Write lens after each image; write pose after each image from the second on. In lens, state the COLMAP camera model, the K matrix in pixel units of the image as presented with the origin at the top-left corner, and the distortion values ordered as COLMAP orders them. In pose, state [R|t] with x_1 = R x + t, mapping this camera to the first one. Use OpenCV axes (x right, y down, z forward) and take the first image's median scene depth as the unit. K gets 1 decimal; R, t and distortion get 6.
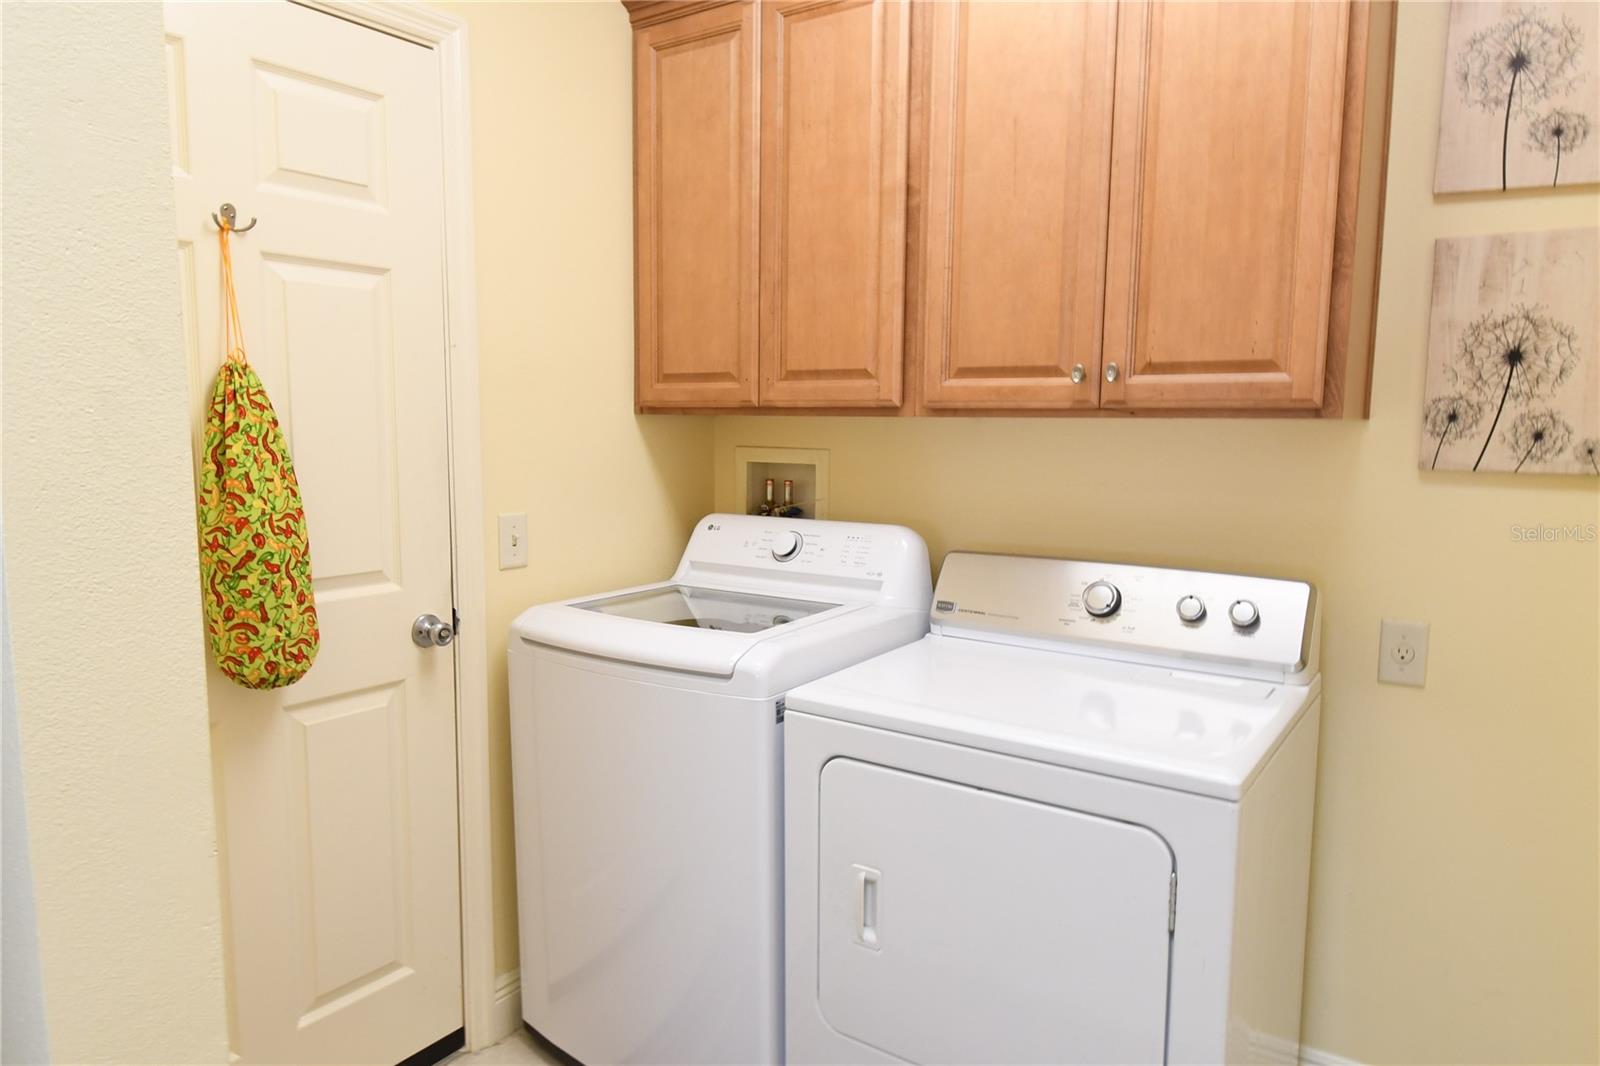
lens RADIAL K [[1018.2, 0, 799.4], [0, 1018.2, 537.2], [0, 0, 1]] dist [0.011392, -0.019222]
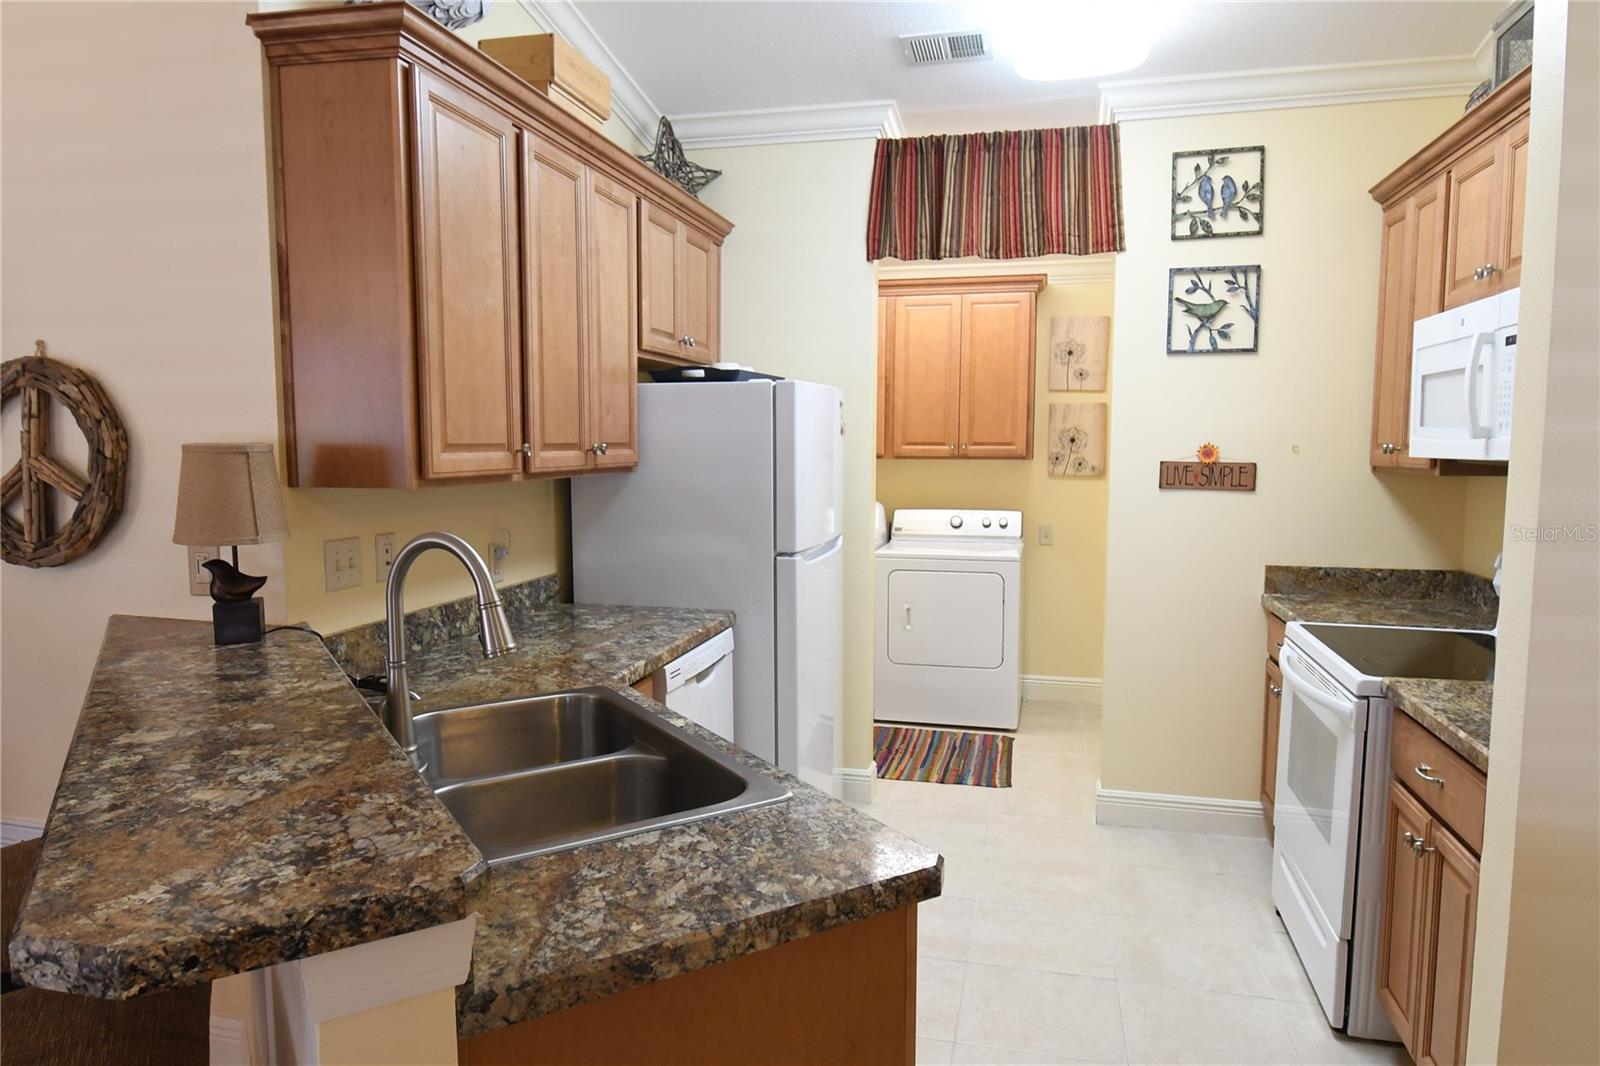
lens RADIAL K [[1018.2, 0, 797.9], [0, 1018.2, 534.9], [0, 0, 1]] dist [0.011392, -0.019222]
pose [[0.934322, -0.036101, 0.354596, -1.263123], [0.044911, 0.998852, -0.016644, 0.138321], [-0.353589, 0.031476, 0.934871, -1.696825]]
